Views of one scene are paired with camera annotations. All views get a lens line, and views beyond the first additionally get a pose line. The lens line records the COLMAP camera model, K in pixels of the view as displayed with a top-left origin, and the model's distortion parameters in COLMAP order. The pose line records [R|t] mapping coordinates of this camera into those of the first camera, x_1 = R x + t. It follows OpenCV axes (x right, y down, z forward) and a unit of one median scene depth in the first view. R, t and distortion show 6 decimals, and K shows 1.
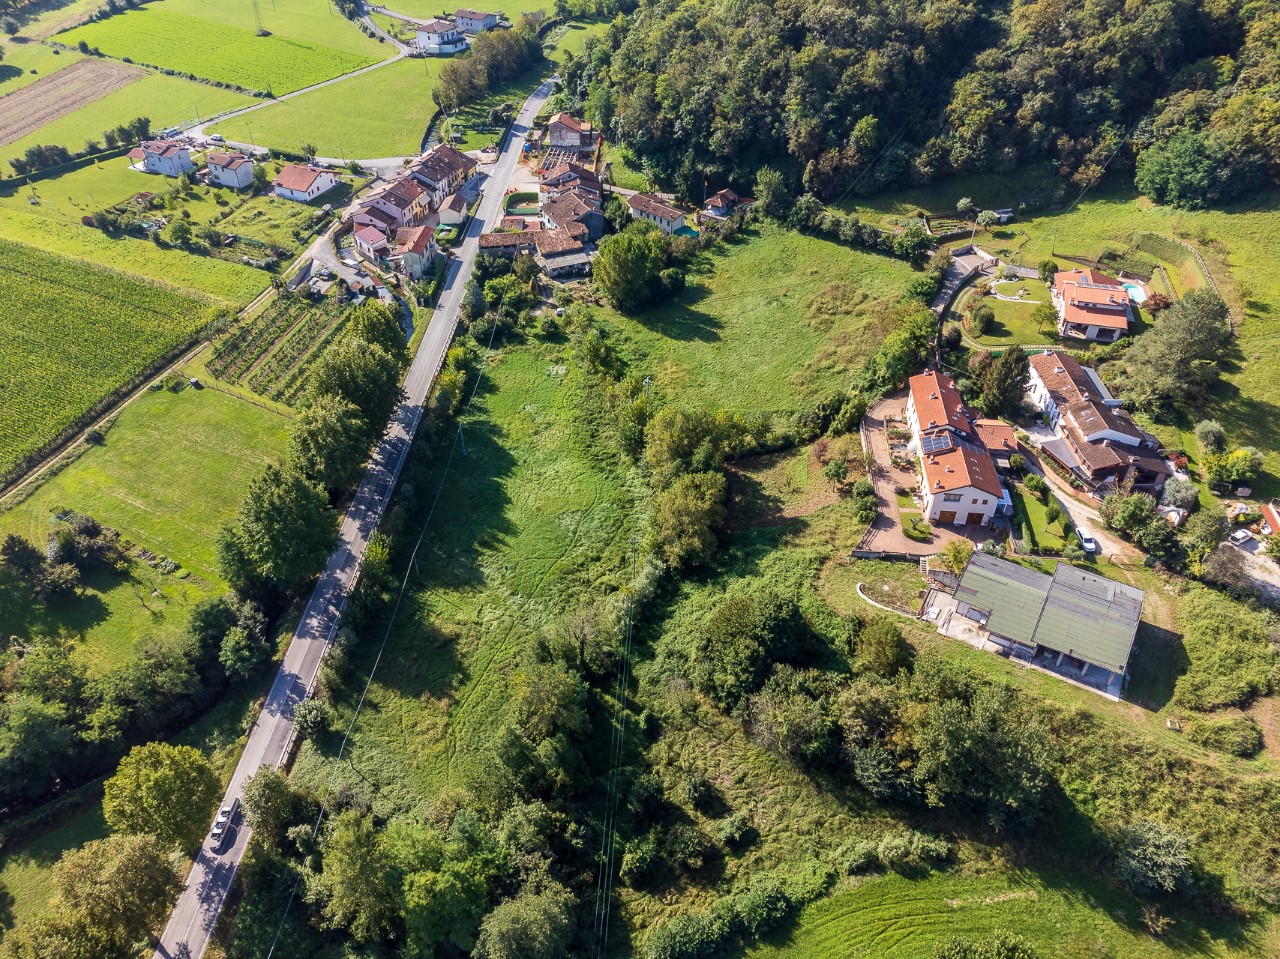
lens RADIAL K [[953.3, 0, 643.8], [0, 953.3, 485.9], [0, 0, 1]] dist [0.019106, 0.002182]
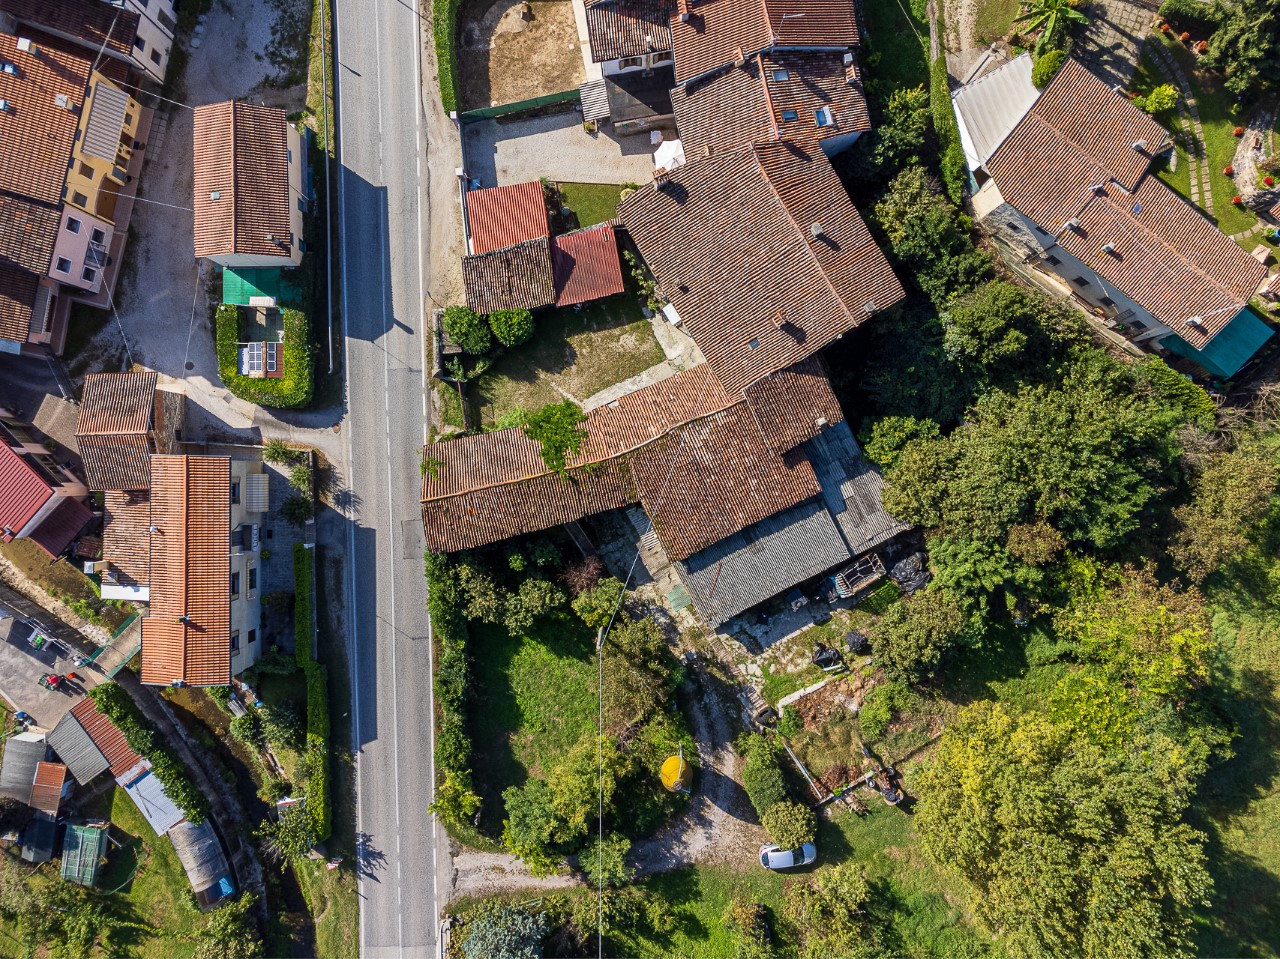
lens RADIAL K [[953.3, 0, 629.7], [0, 953.3, 488.4], [0, 0, 1]] dist [0.019106, 0.002182]
pose [[0.997328, -0.072810, -0.006016, -0.118037], [0.050520, 0.627832, 0.776707, -0.469309], [-0.052775, -0.774936, 0.629833, 0.863115]]
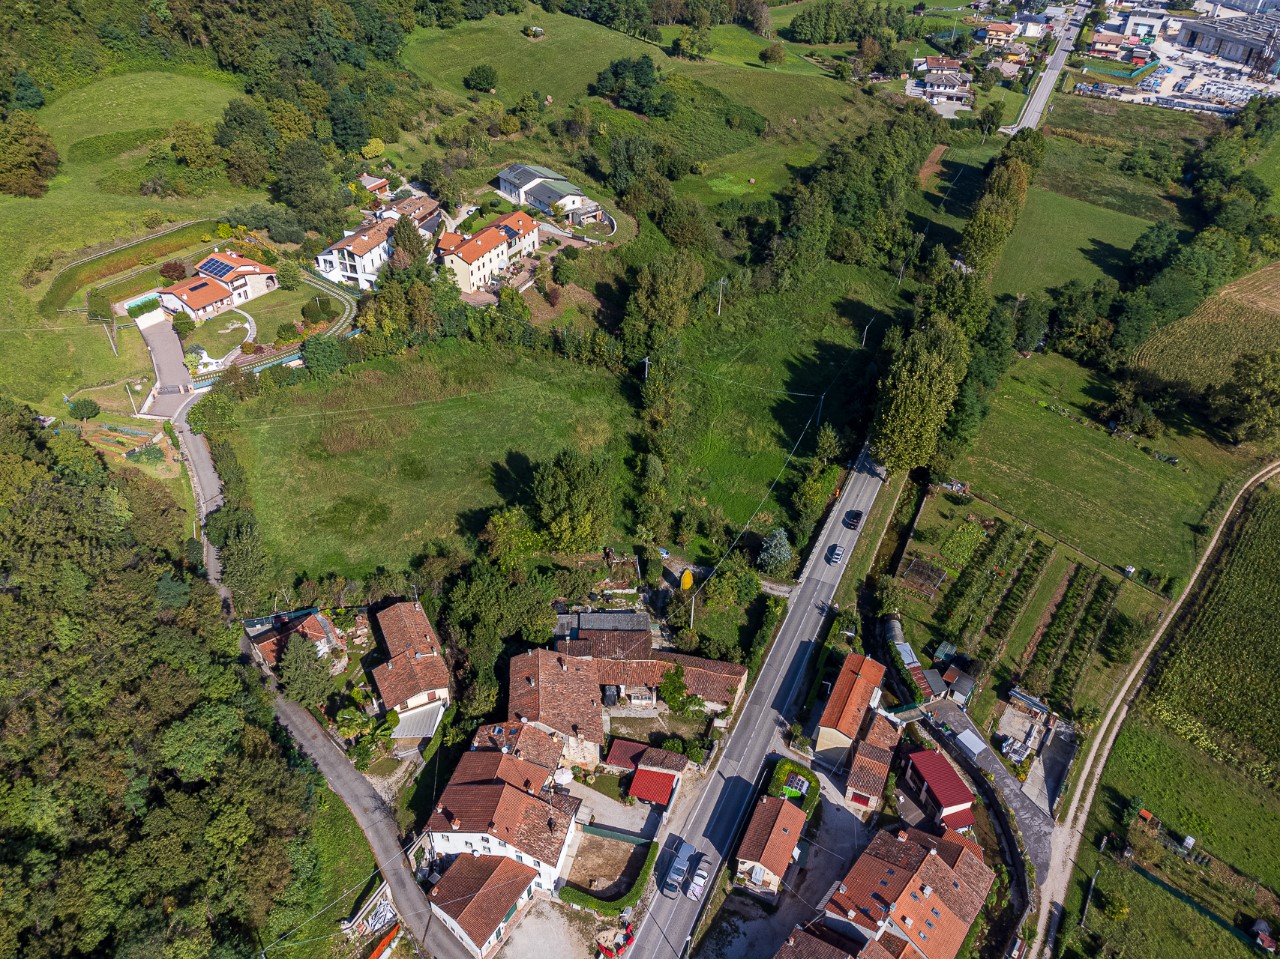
lens RADIAL K [[953.3, 0, 634.2], [0, 953.3, 484.2], [0, 0, 1]] dist [0.019106, 0.002182]
pose [[-0.928388, -0.249448, 0.275446, -0.245465], [0.215165, 0.243504, 0.945732, -0.857056], [-0.302983, 0.937273, -0.172394, 1.035453]]
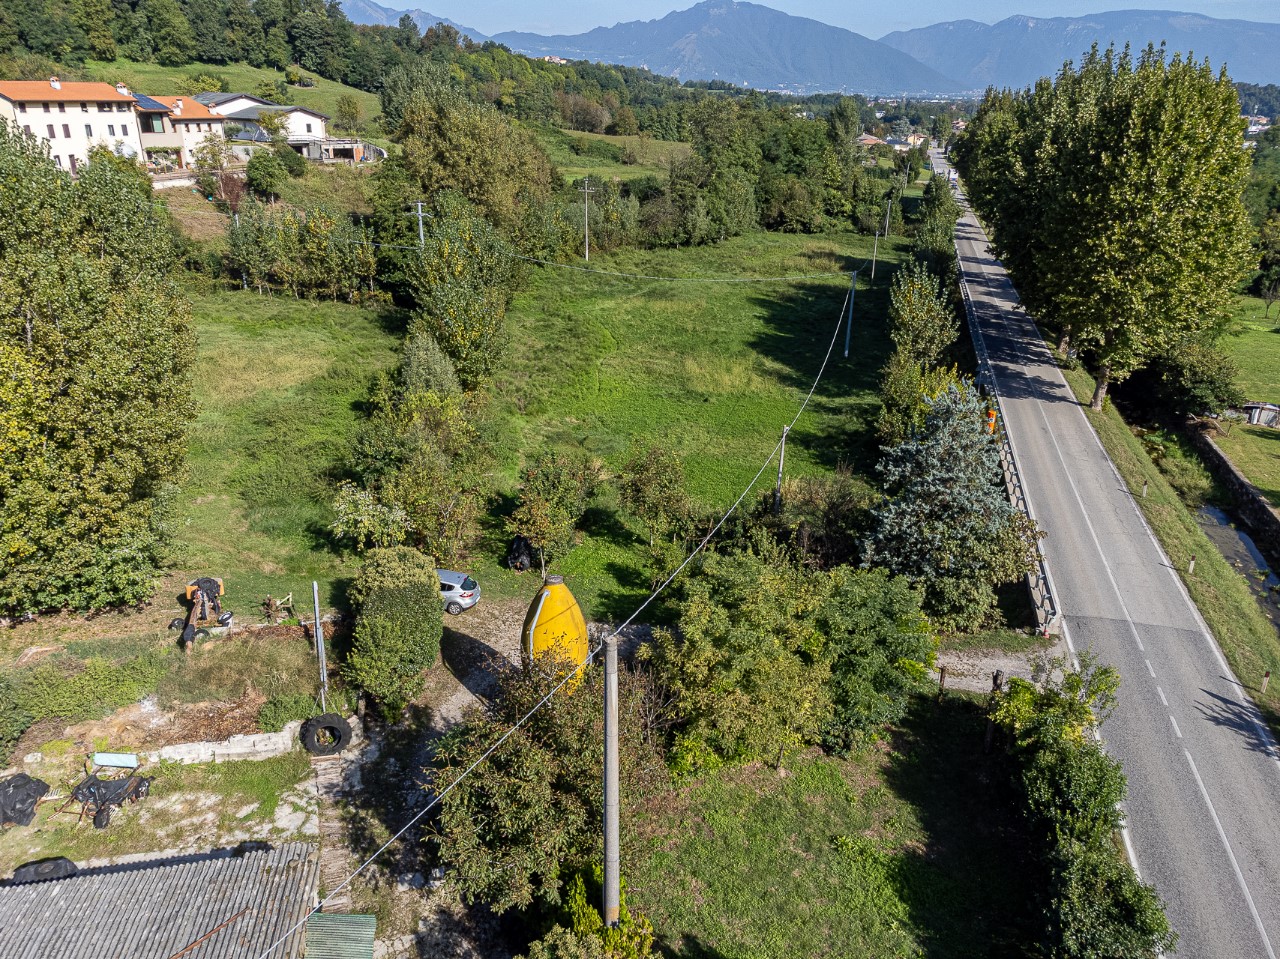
lens RADIAL K [[953.3, 0, 638.2], [0, 953.3, 487.4], [0, 0, 1]] dist [0.019106, 0.002182]
pose [[-0.977204, -0.097024, 0.188834, -0.145706], [0.120419, 0.479224, 0.869392, -0.324341], [-0.174846, 0.872313, -0.456617, 1.010395]]
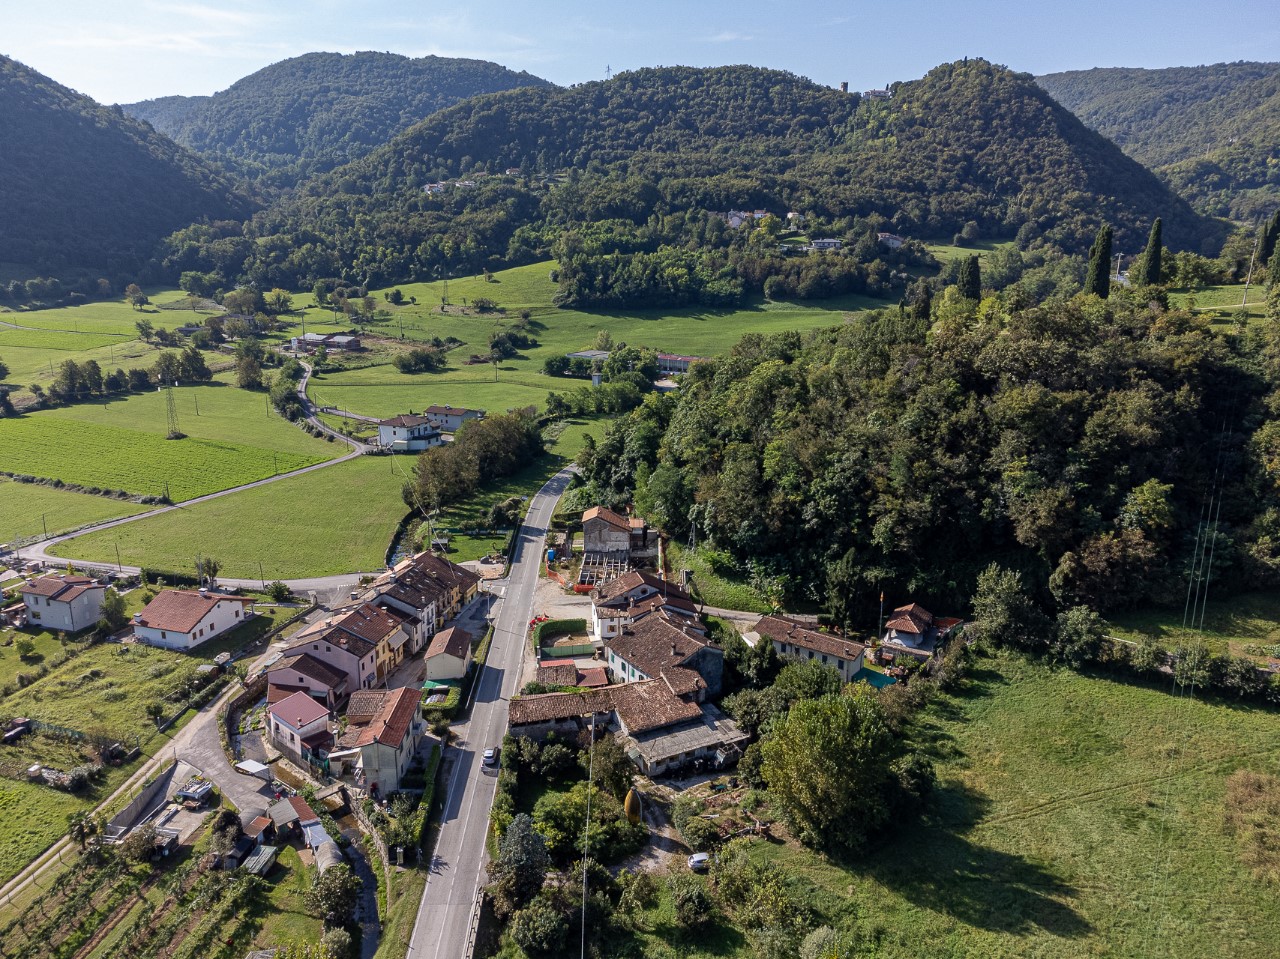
lens RADIAL K [[953.3, 0, 640.6], [0, 953.3, 484.3], [0, 0, 1]] dist [0.019106, 0.002182]
pose [[0.996050, -0.021982, 0.086026, -0.145991], [0.056095, 0.906814, -0.417781, -0.149499], [-0.068826, 0.420957, 0.904466, 0.476273]]
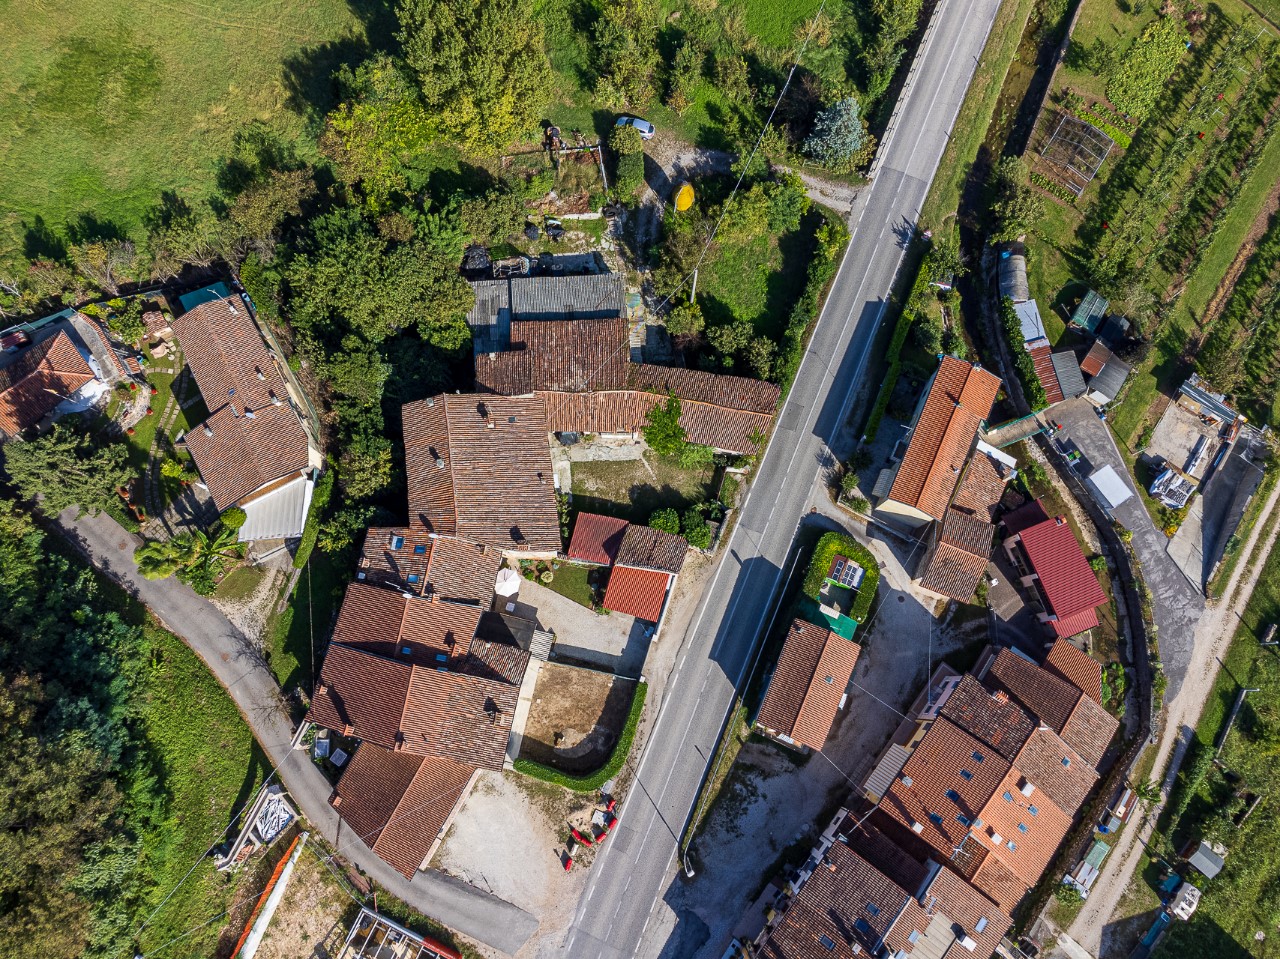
lens RADIAL K [[953.3, 0, 638.4], [0, 953.3, 482.2], [0, 0, 1]] dist [0.019106, 0.002182]
pose [[-0.942700, -0.328981, 0.055577, -0.156477], [0.201204, -0.427677, 0.881254, -0.612130], [-0.266147, 0.841941, 0.469364, 0.889773]]
